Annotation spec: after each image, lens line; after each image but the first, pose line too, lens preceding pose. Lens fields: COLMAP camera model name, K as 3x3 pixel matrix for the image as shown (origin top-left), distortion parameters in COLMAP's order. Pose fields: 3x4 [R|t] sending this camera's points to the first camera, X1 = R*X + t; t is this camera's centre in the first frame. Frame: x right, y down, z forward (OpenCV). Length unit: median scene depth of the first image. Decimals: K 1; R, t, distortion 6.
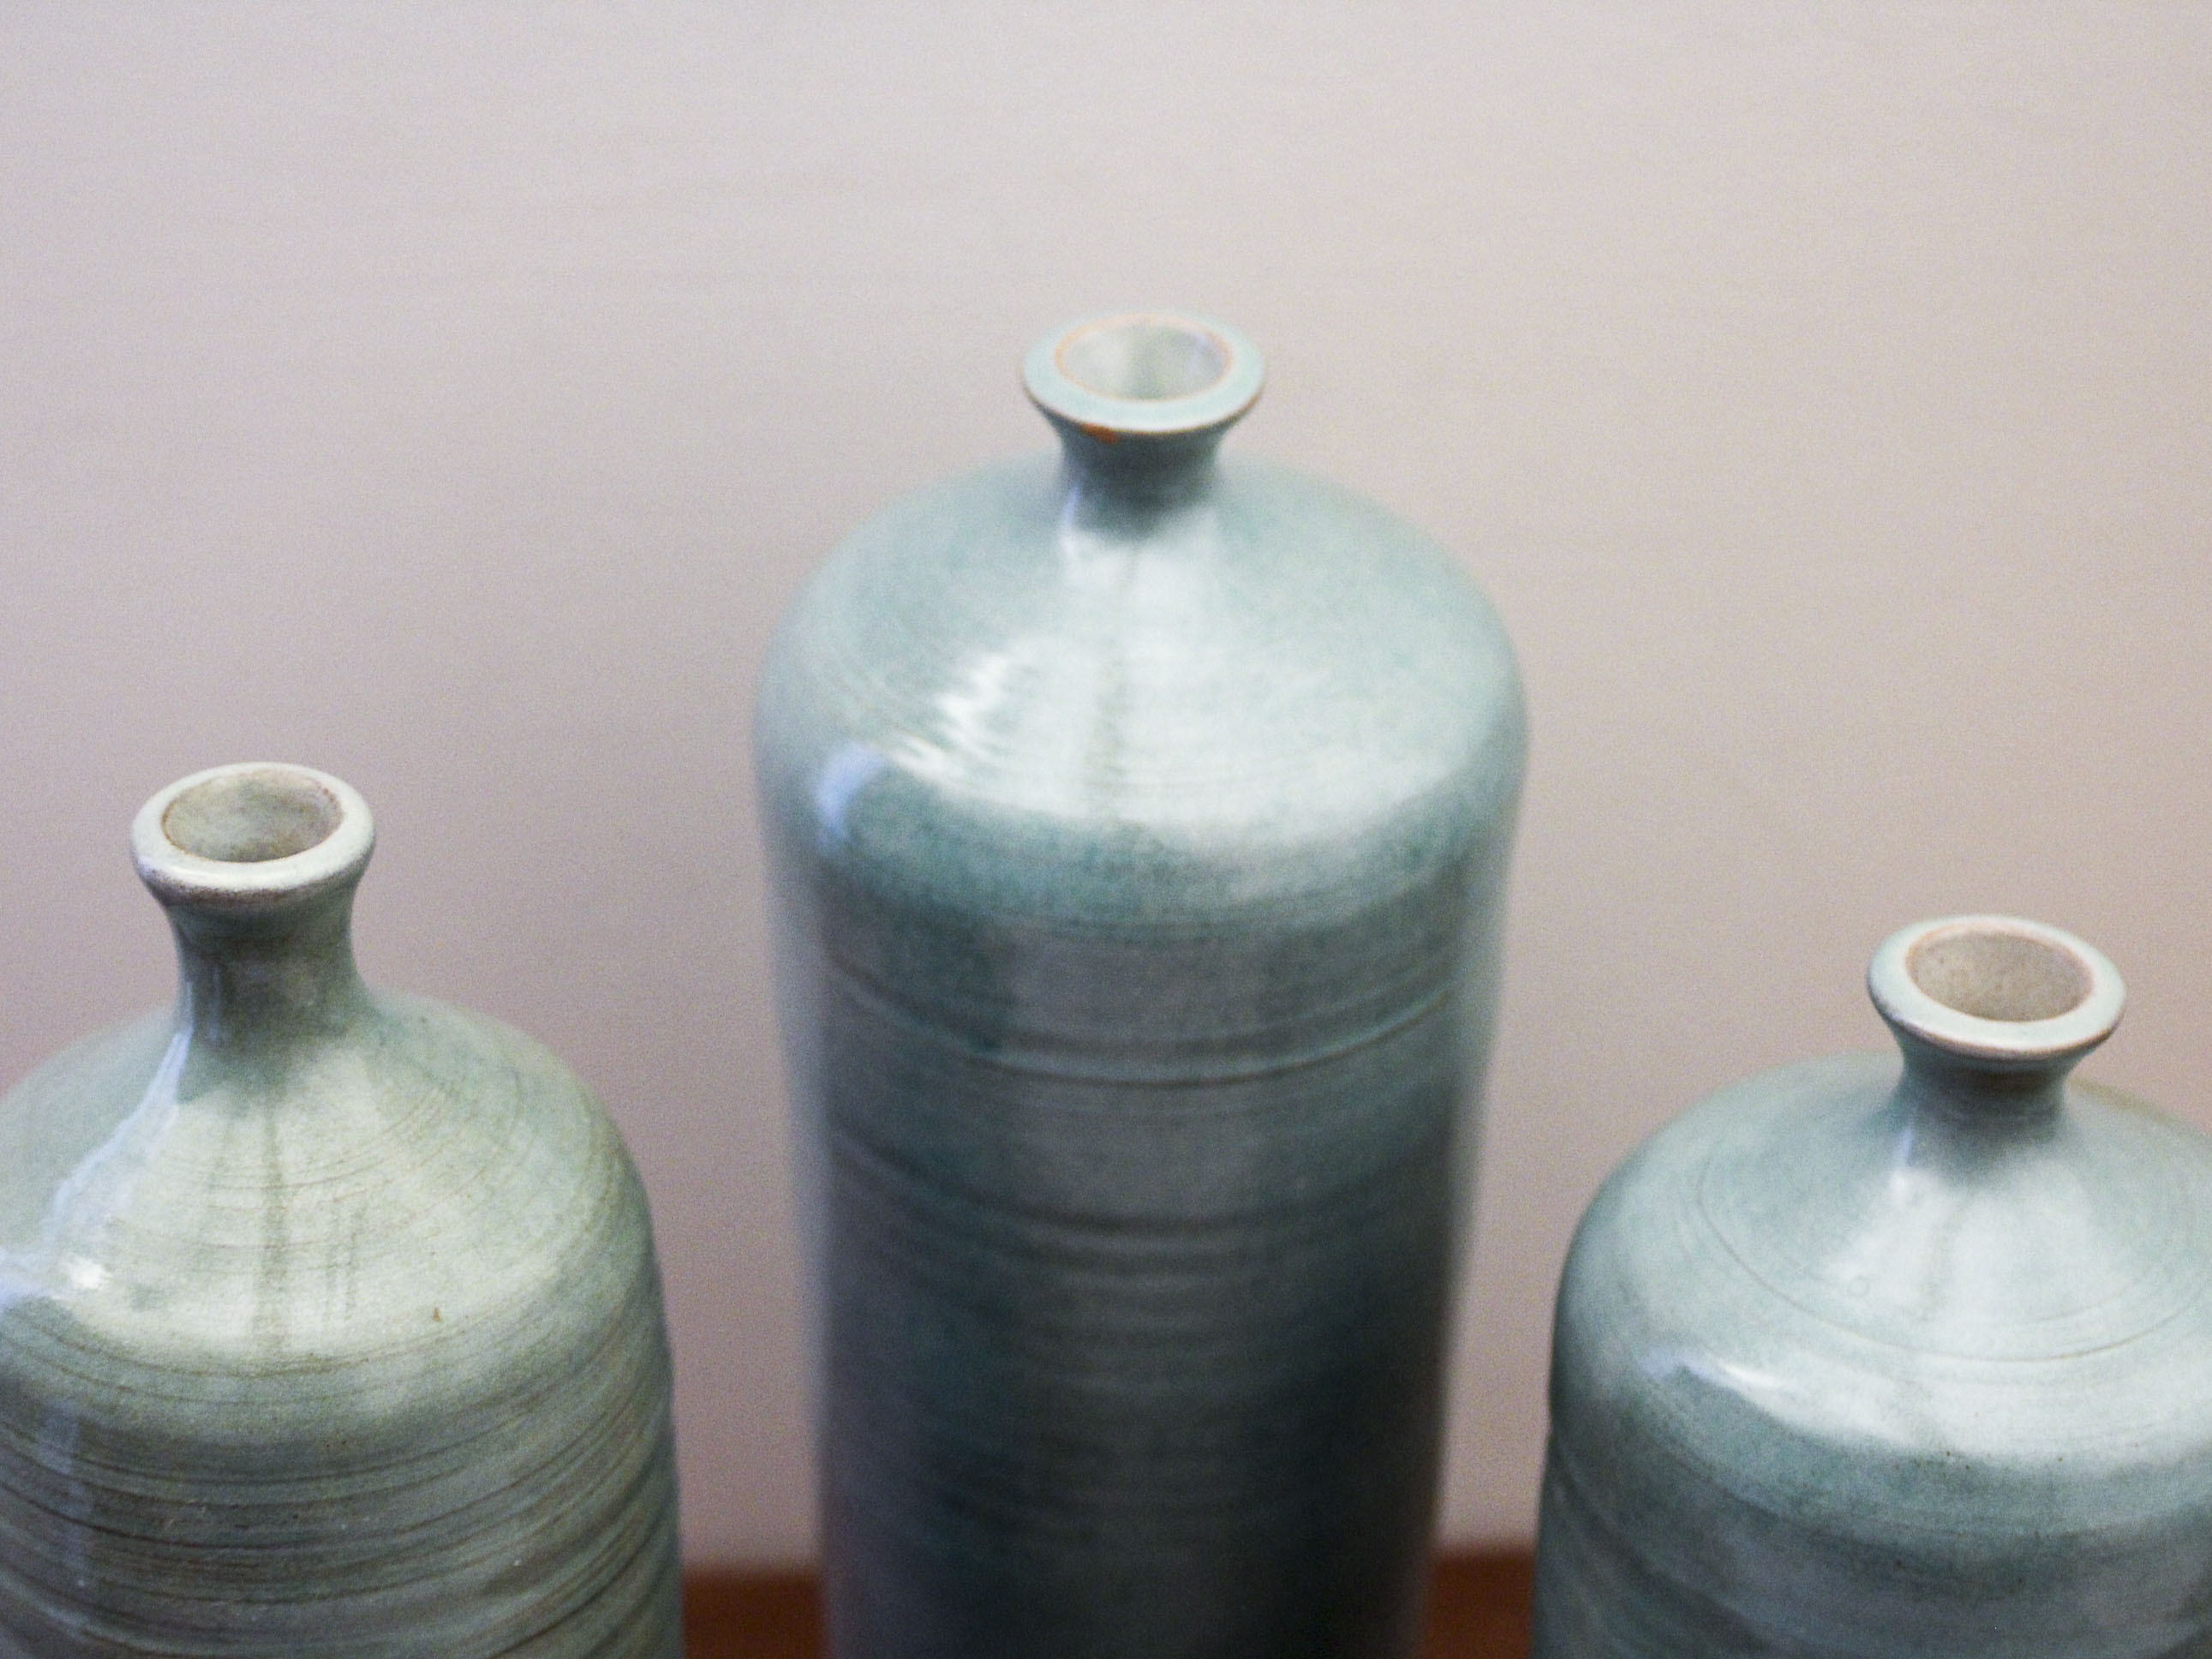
lens RADIAL K [[4888.5, 0, 1110.8], [0, 4888.5, 822.0], [0, 0, 1]] dist [0.024709, 0.000000]
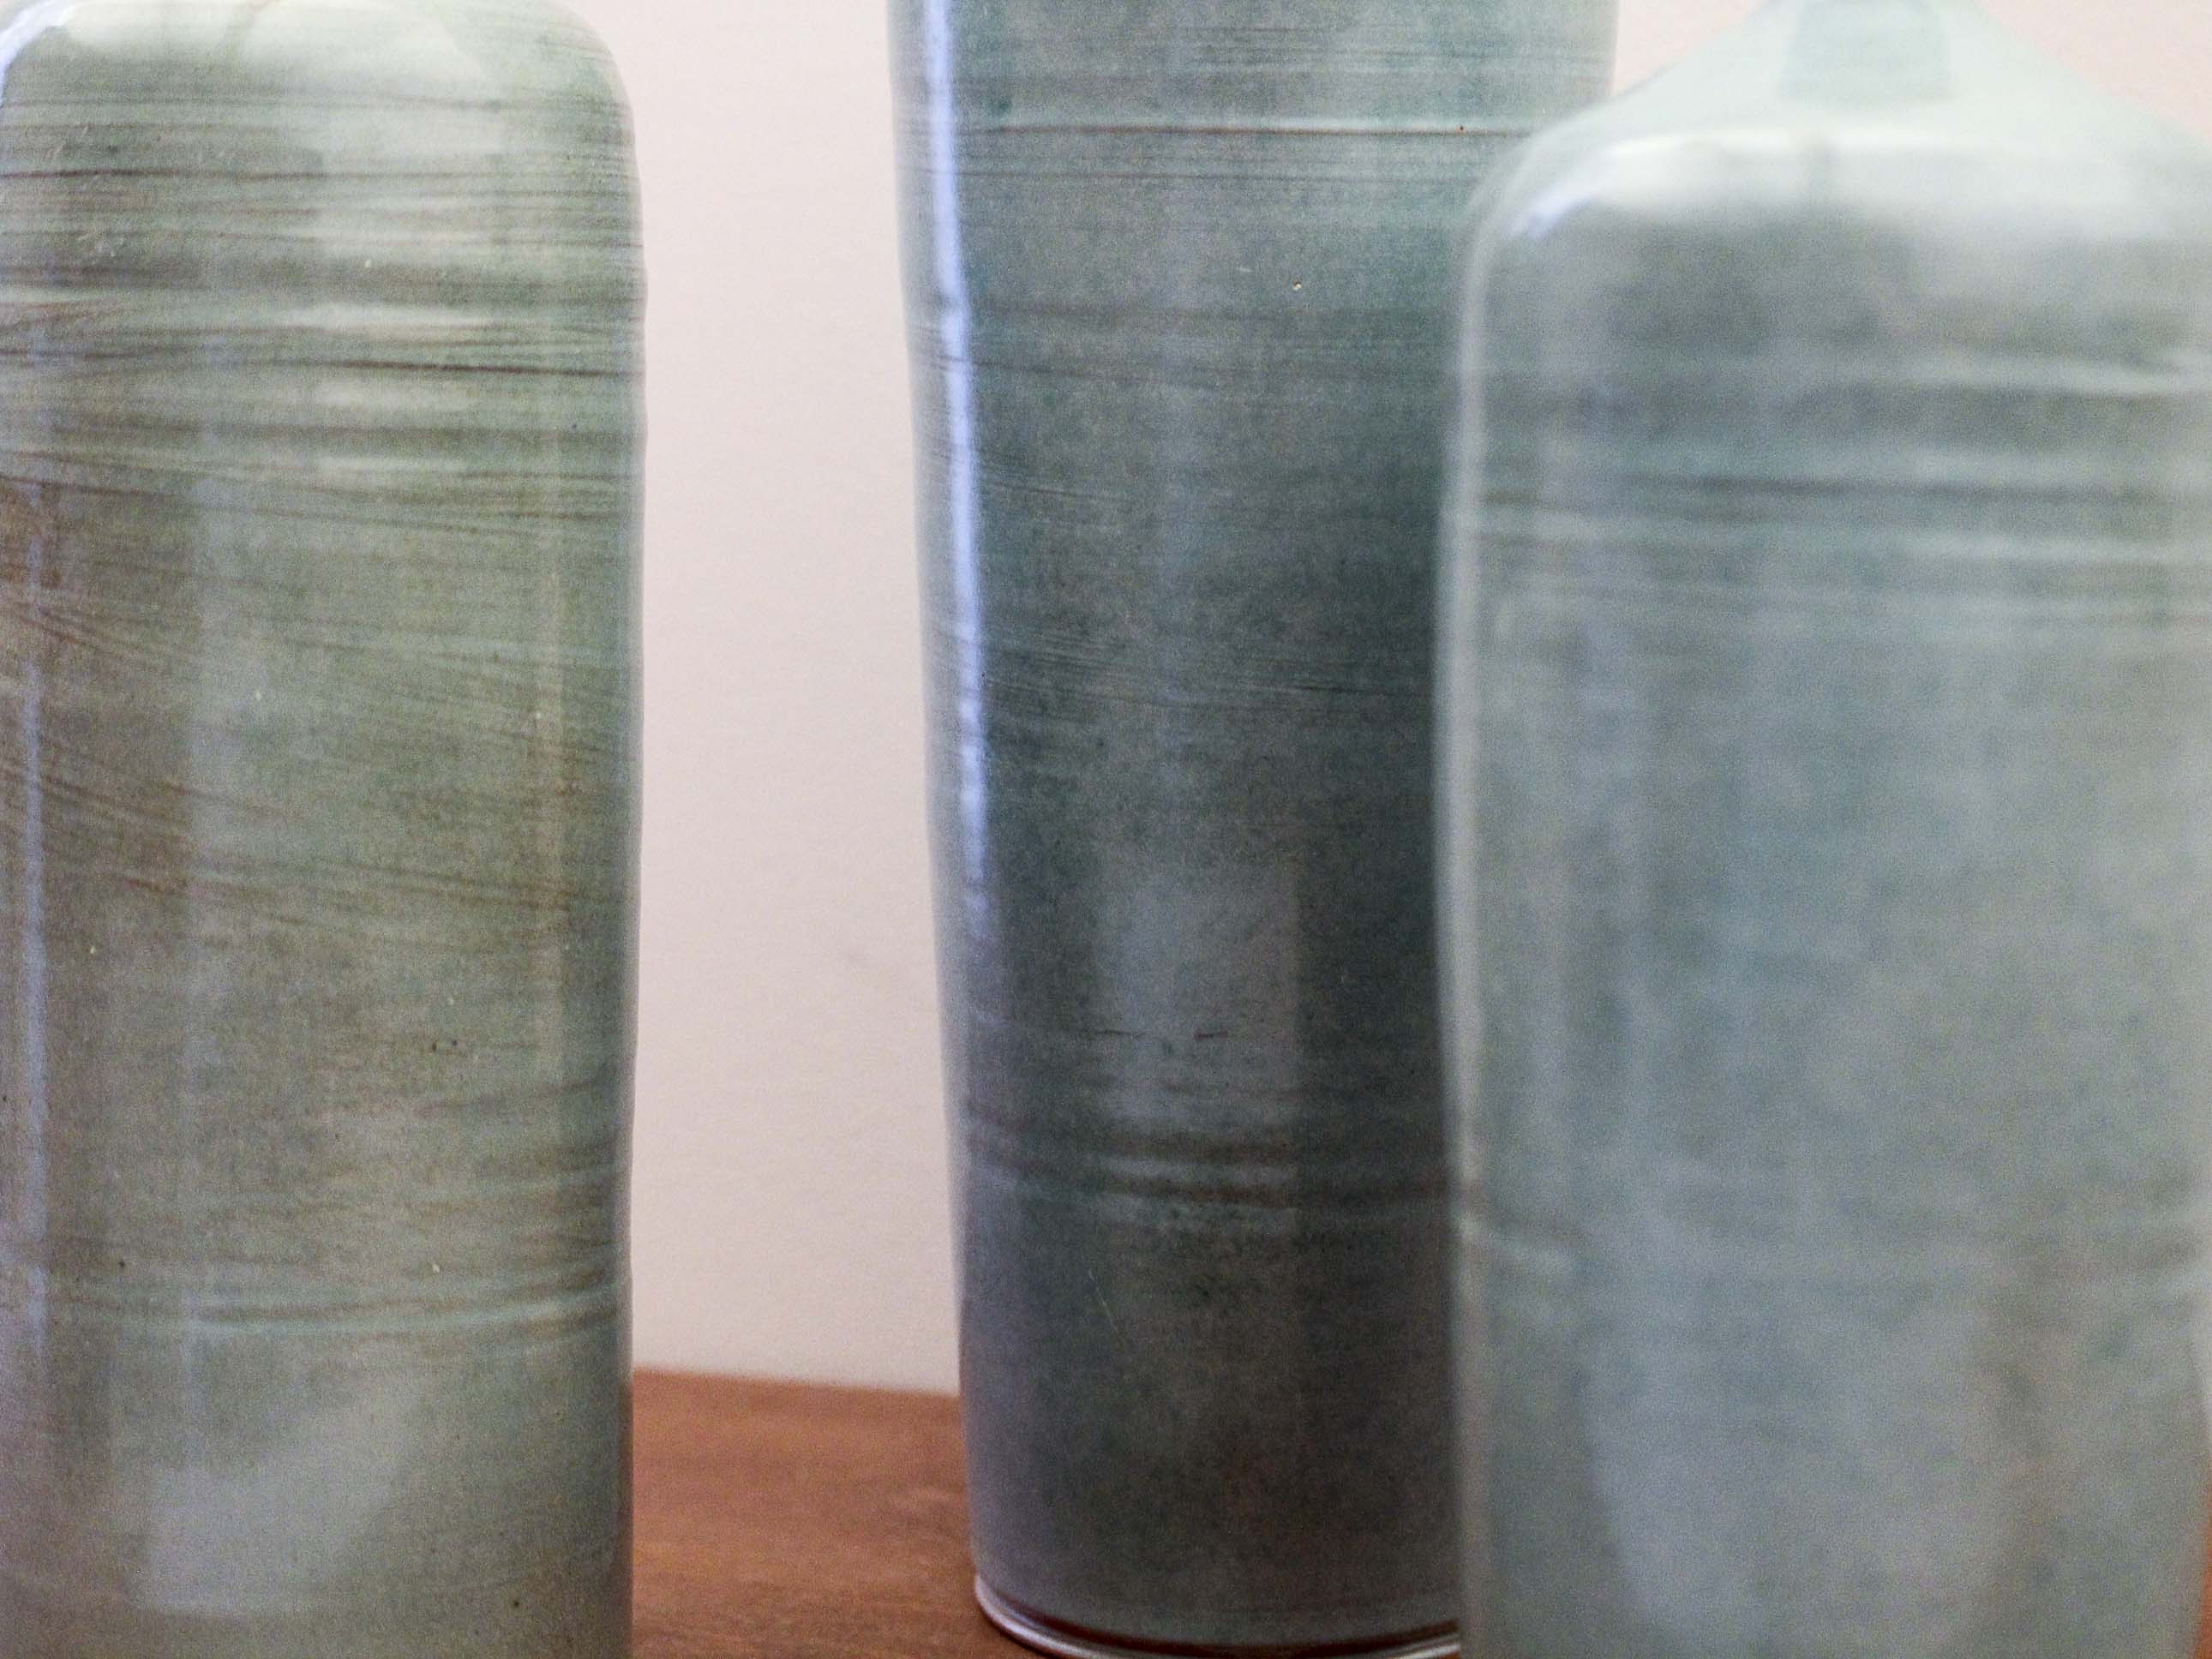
lens RADIAL K [[4296.5, 0, 1123.3], [0, 4296.5, 812.5], [0, 0, 1]] dist [-0.026061, 0.000000]
pose [[0.937990, 0.035516, -0.344838, 0.330505], [-0.185538, 0.891705, -0.412840, 0.570683], [0.292831, 0.451221, 0.843000, 0.310870]]
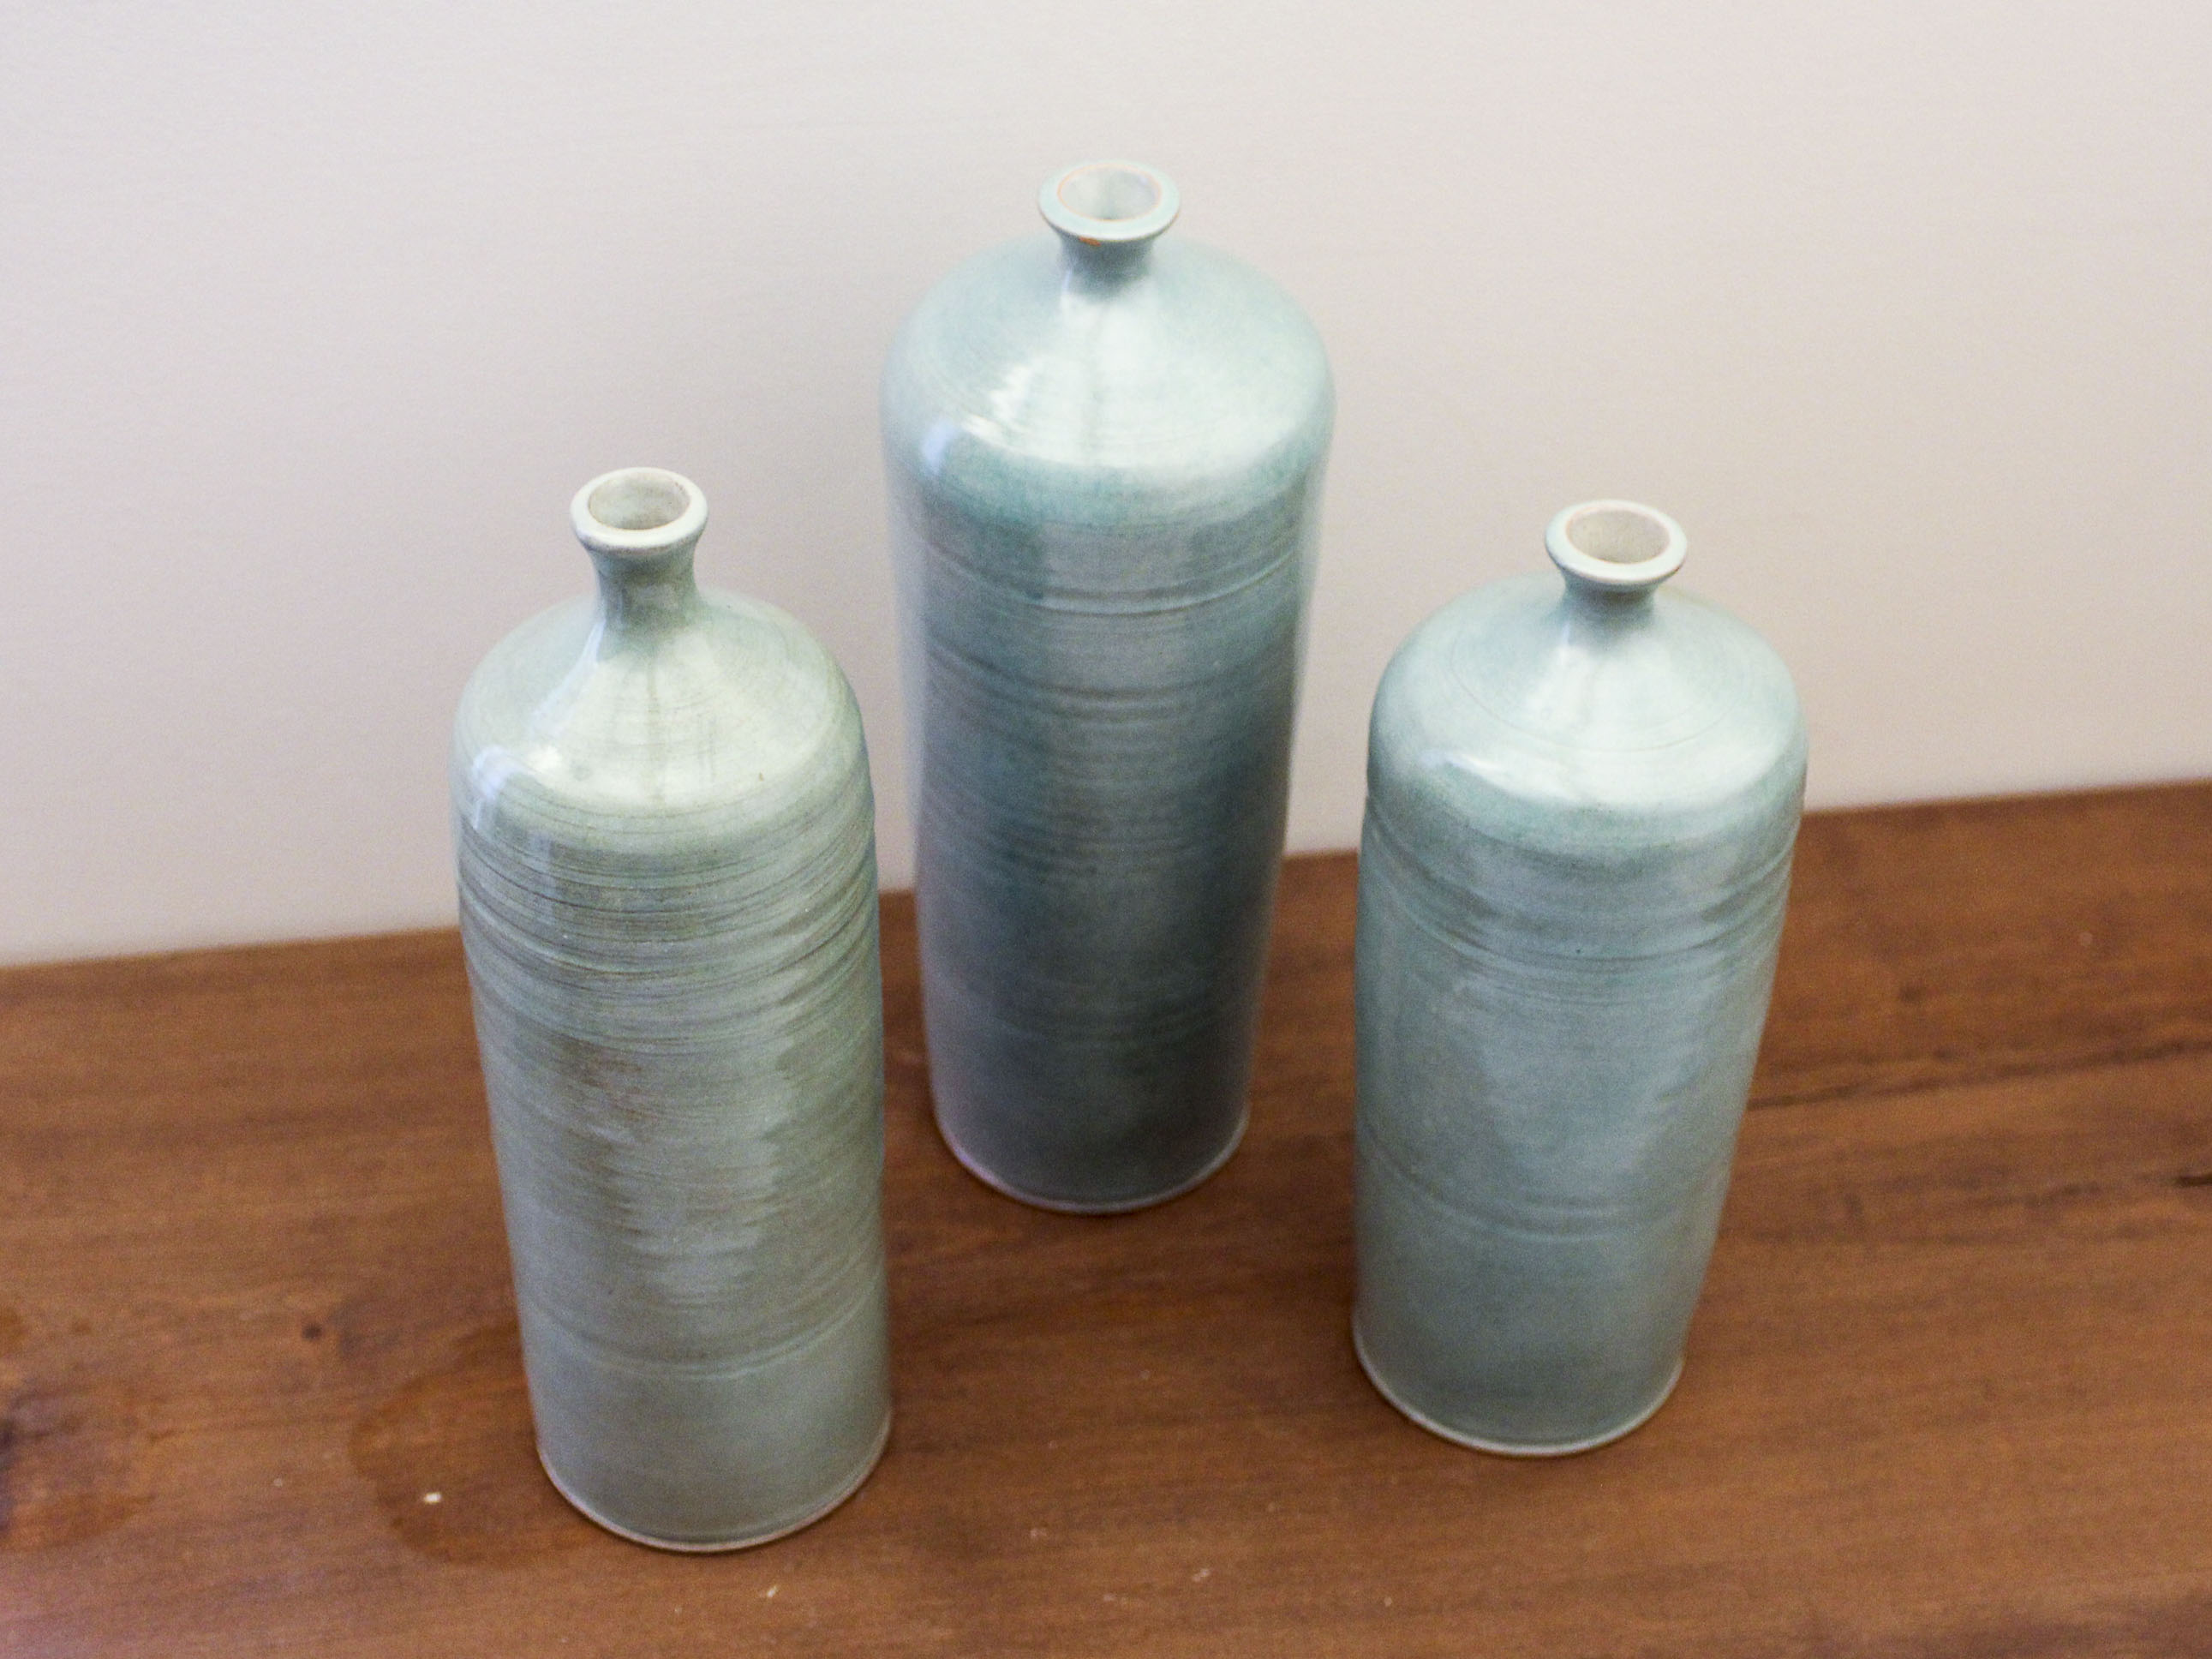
lens RADIAL K [[3667.0, 0, 1121.5], [0, 3667.0, 819.9], [0, 0, 1]] dist [-0.153215, 0.000000]
pose [[0.995899, -0.057027, 0.070232, -0.093575], [0.046049, 0.987755, 0.149063, -0.070127], [-0.077873, -0.145218, 0.986330, -0.299323]]
